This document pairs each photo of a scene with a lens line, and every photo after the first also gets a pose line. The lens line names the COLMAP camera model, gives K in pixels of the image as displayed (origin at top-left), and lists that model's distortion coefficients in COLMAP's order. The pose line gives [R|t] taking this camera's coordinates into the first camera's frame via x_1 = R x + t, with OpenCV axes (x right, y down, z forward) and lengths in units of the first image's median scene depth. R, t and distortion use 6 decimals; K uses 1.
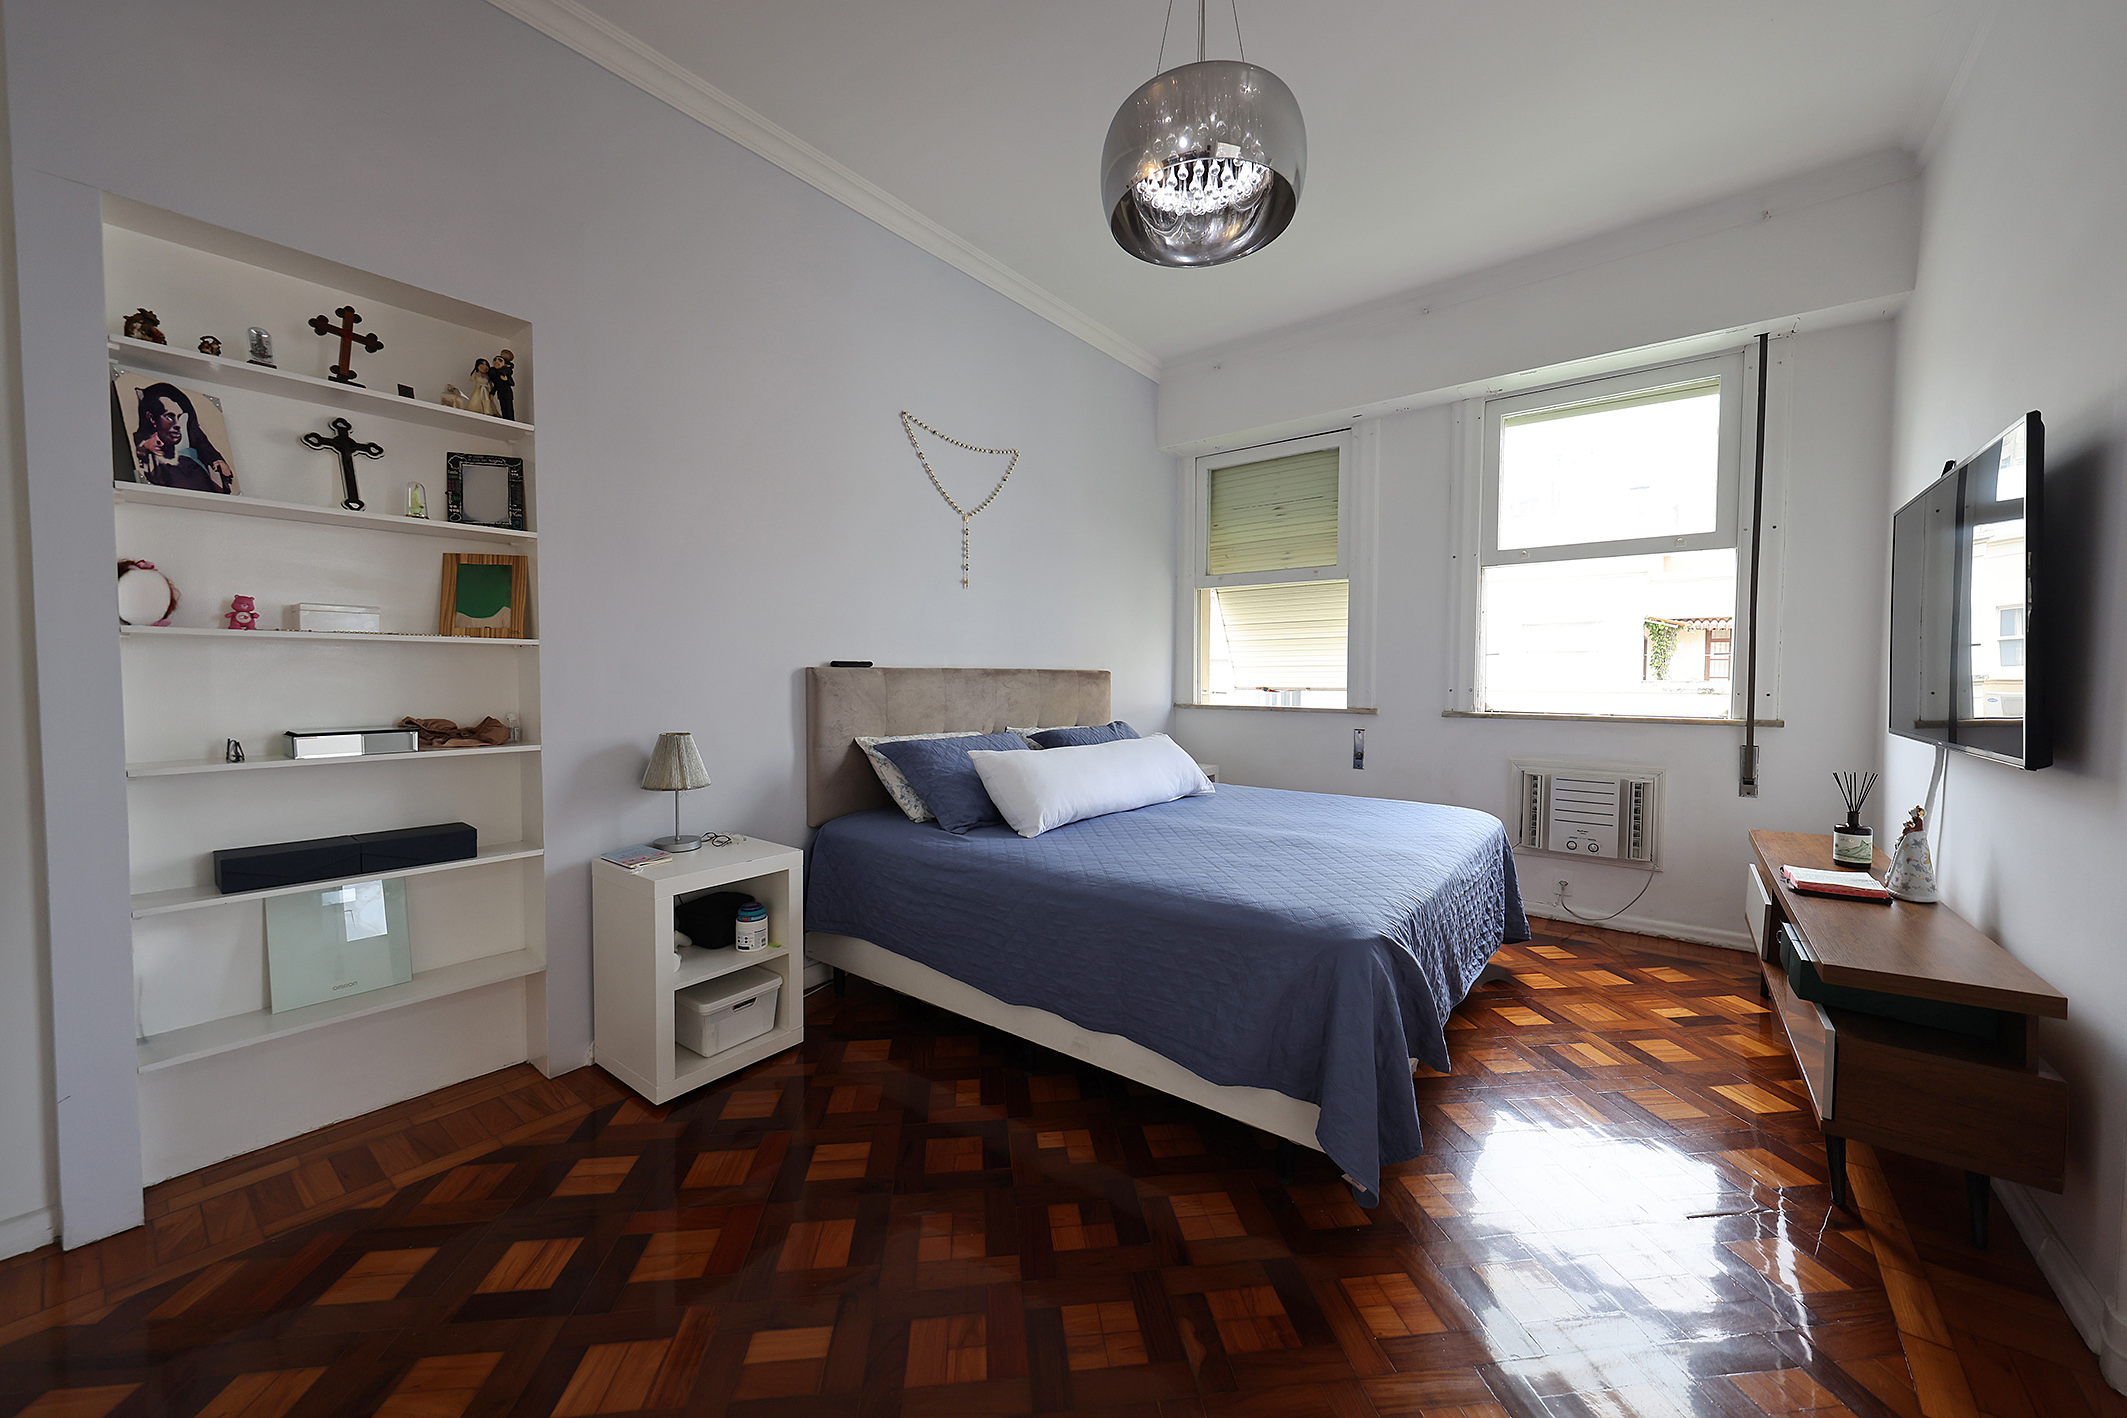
lens RADIAL K [[778.6, 0, 1052.3], [0, 778.6, 699.6], [0, 0, 1]] dist [0.001421, 0.000438]
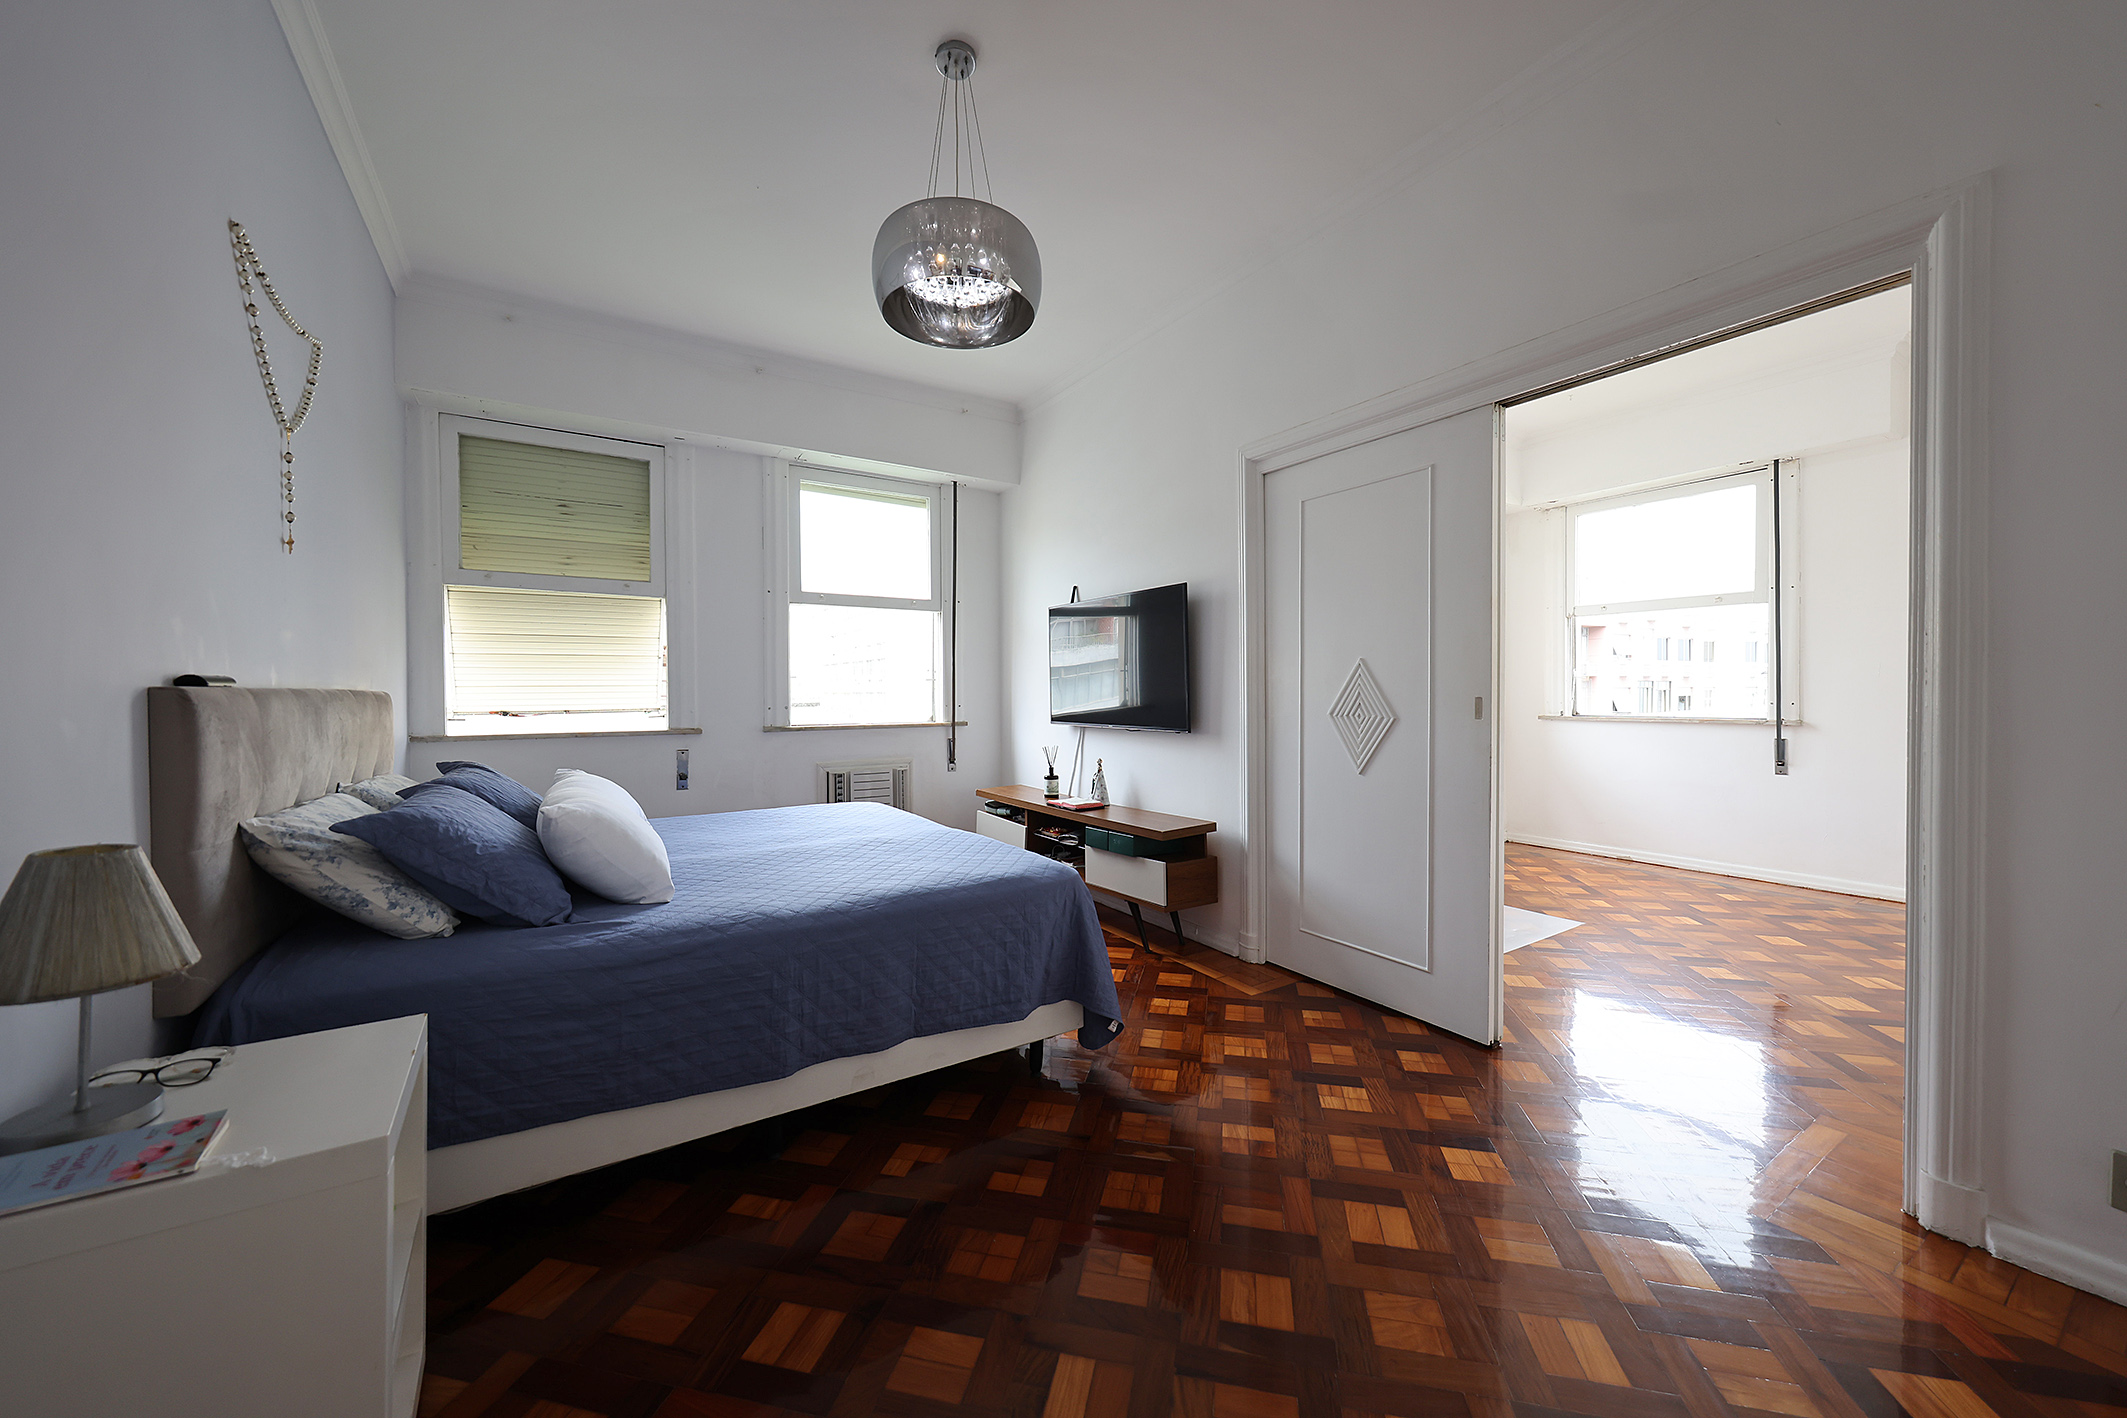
lens RADIAL K [[778.6, 0, 1063.0], [0, 778.6, 700.6], [0, 0, 1]] dist [0.001421, 0.000438]
pose [[0.318818, -0.013546, 0.947719, -0.510540], [0.034906, 0.999387, 0.002542, -0.013249], [-0.947173, 0.032270, 0.319096, 0.275259]]
